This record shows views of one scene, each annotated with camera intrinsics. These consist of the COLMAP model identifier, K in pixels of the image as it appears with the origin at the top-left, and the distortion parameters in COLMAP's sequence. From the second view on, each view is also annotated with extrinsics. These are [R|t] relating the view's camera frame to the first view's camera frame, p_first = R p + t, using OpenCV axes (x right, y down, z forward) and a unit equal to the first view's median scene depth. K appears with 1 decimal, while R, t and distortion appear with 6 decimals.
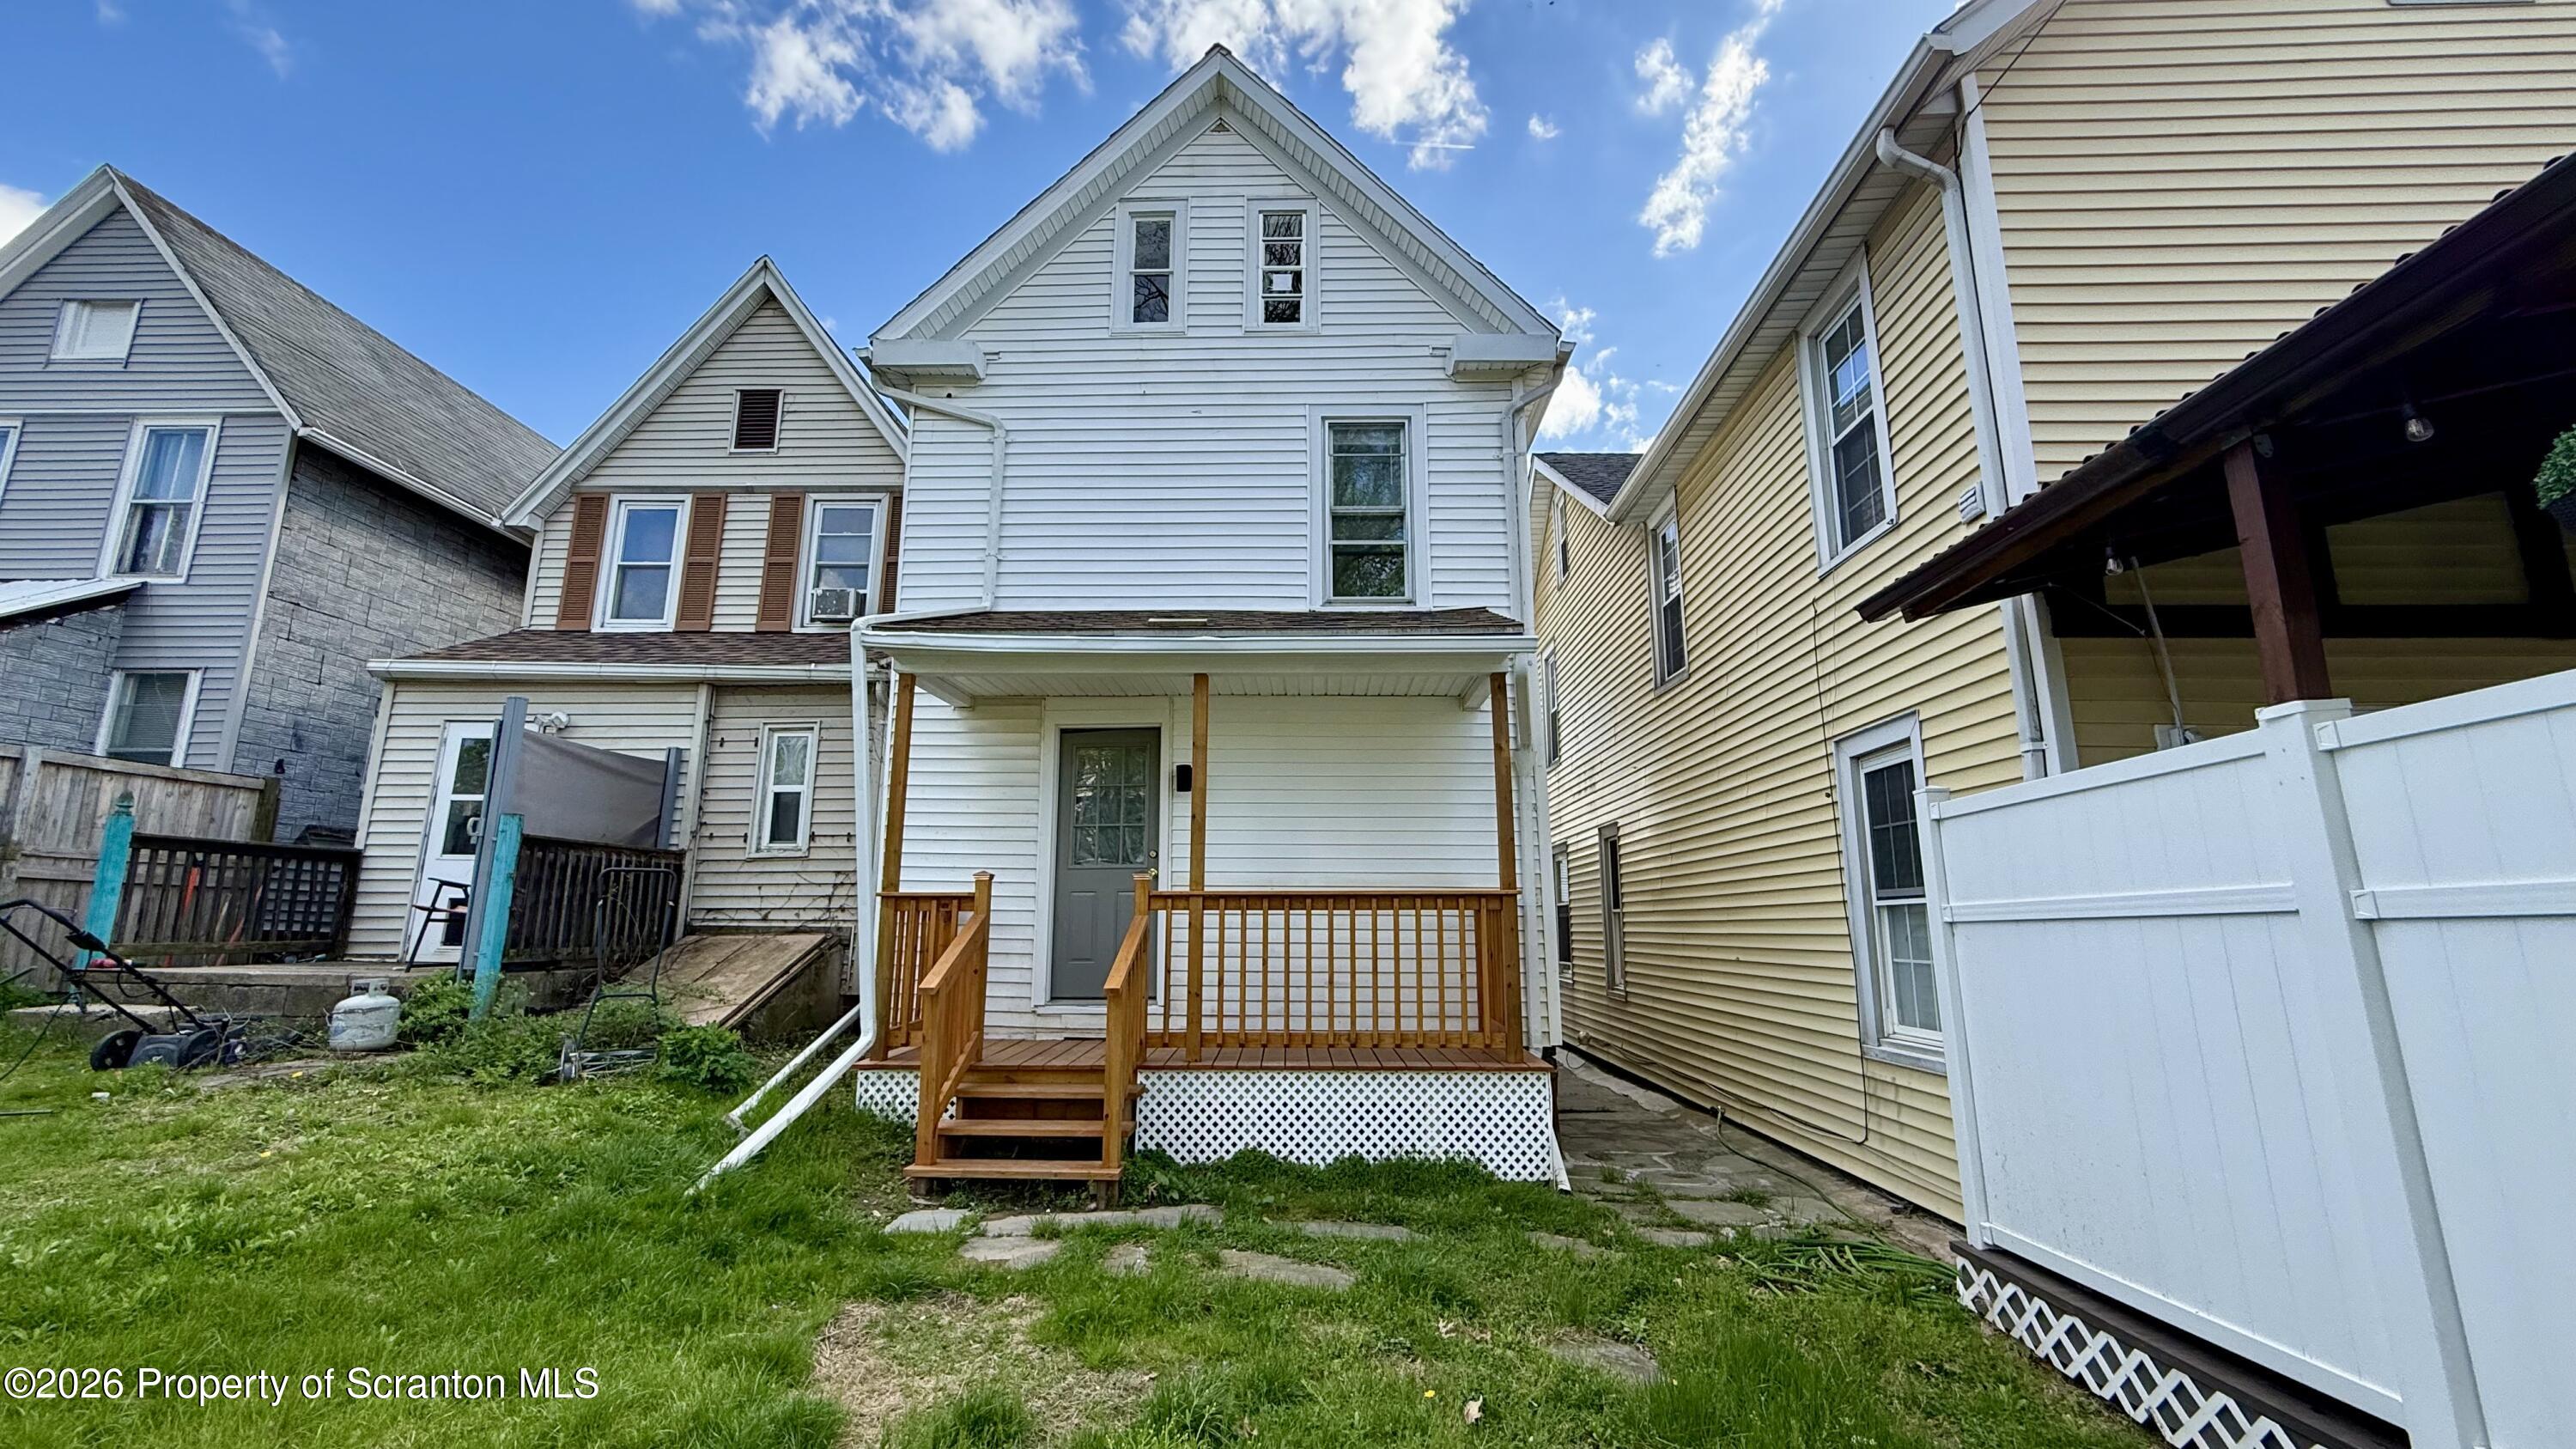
lens RADIAL K [[1040.2, 0, 1288.0], [0, 1040.2, 724.5], [0, 0, 1]] dist [-0.002254, -0.000233]
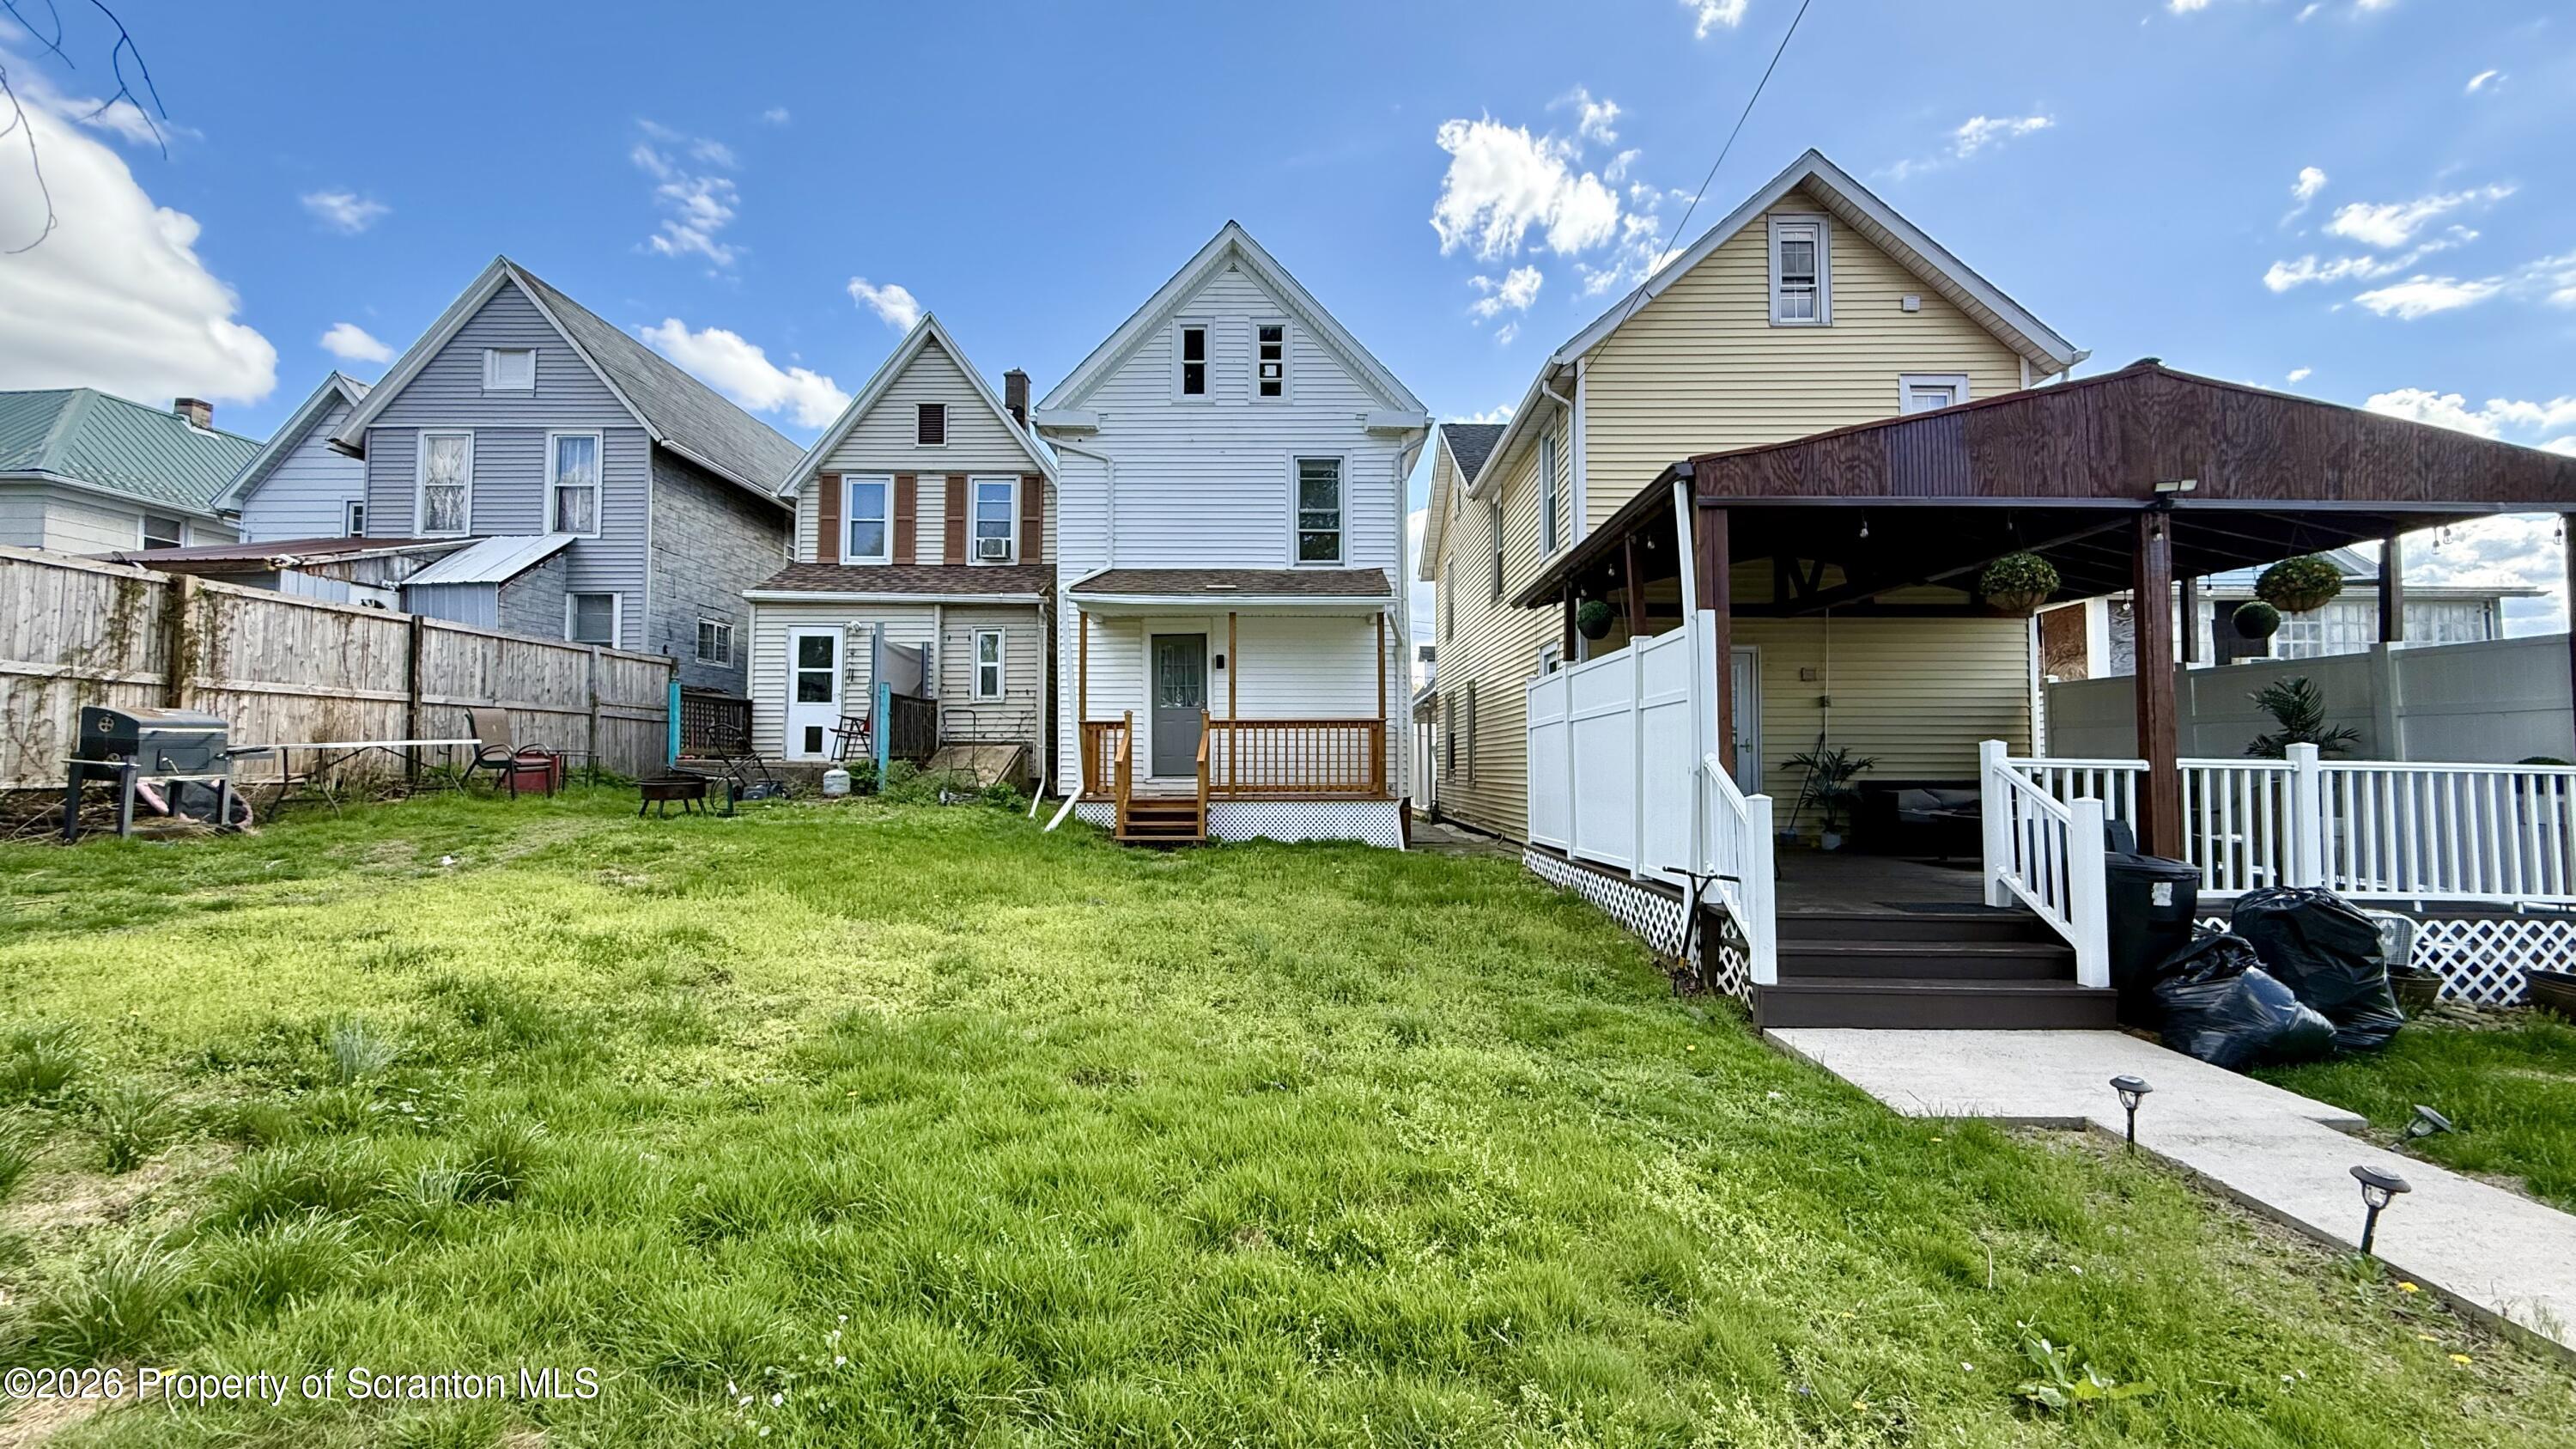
lens RADIAL K [[1040.2, 0, 1288.0], [0, 1040.2, 724.5], [0, 0, 1]] dist [-0.002254, -0.000233]
pose [[0.999632, -0.002318, 0.027022, -0.029206], [-0.001800, 0.988474, 0.151382, -0.127190], [-0.027062, -0.151375, 0.988106, -0.926106]]
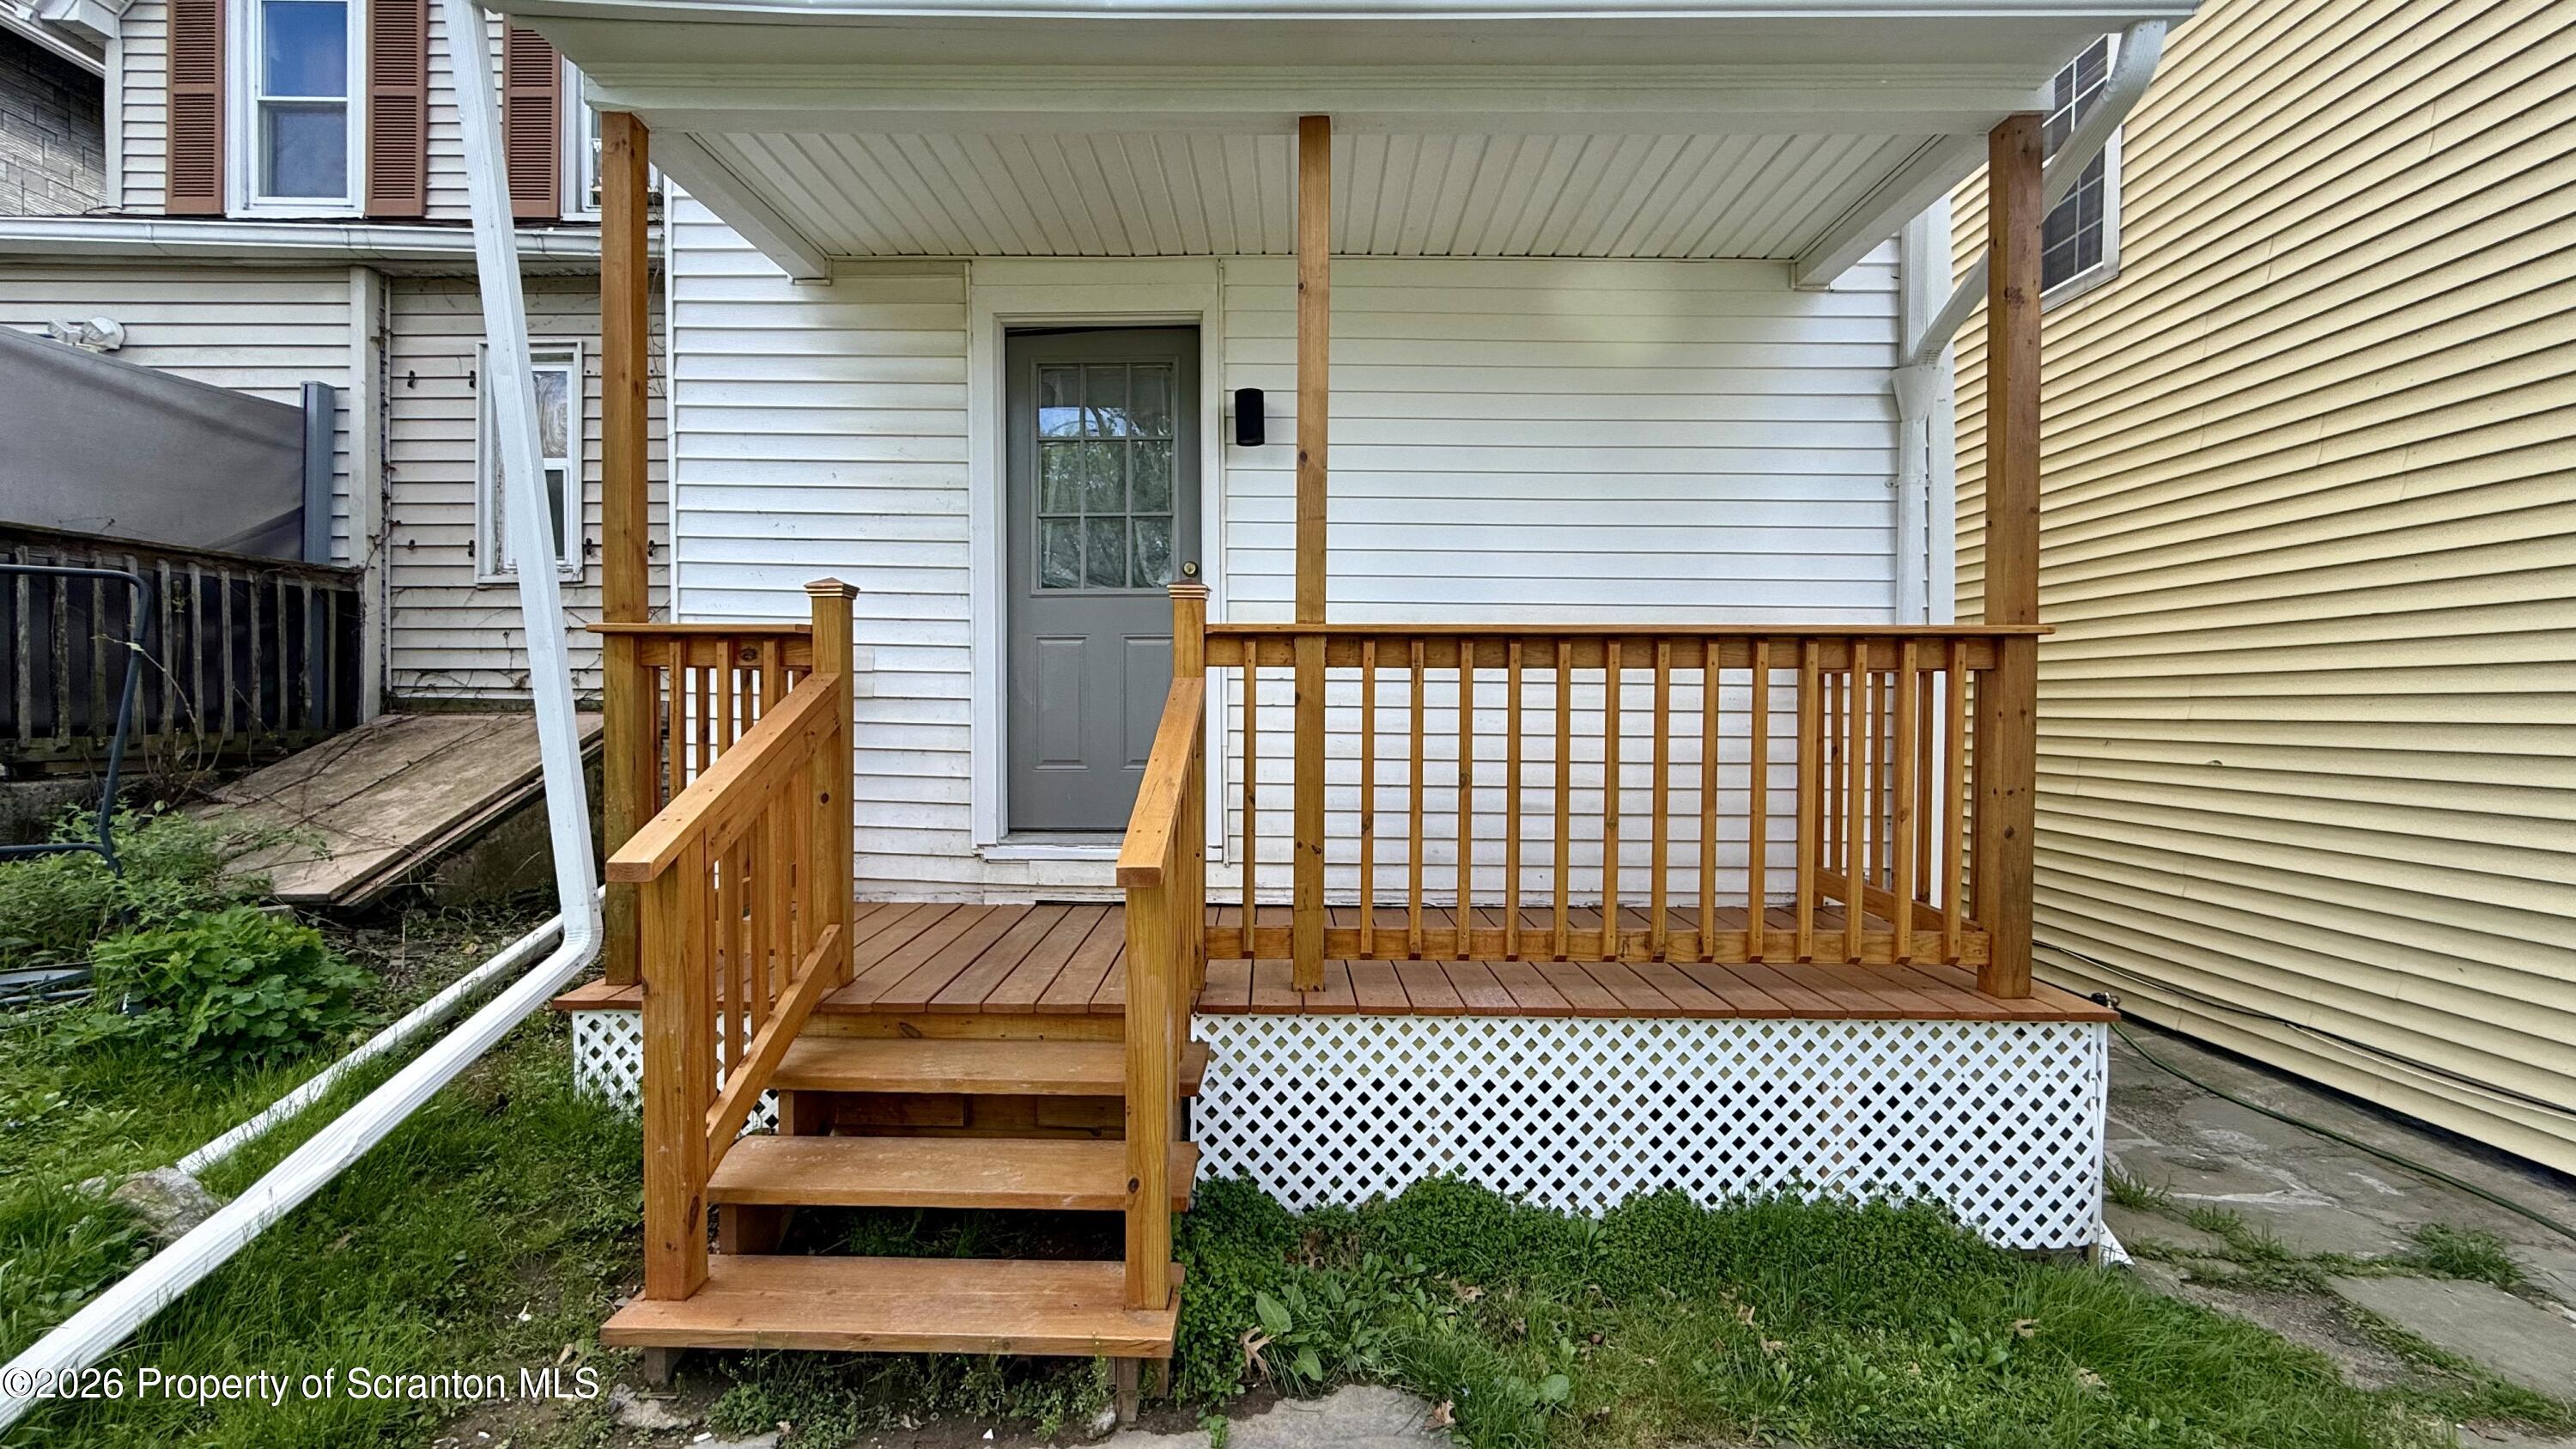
lens RADIAL K [[1040.2, 0, 1288.0], [0, 1040.2, 724.5], [0, 0, 1]] dist [-0.002254, -0.000233]
pose [[0.999868, 0.004321, 0.015655, -0.092069], [-0.007508, 0.977741, 0.209682, 0.095466], [-0.014400, -0.209772, 0.977644, 0.487564]]
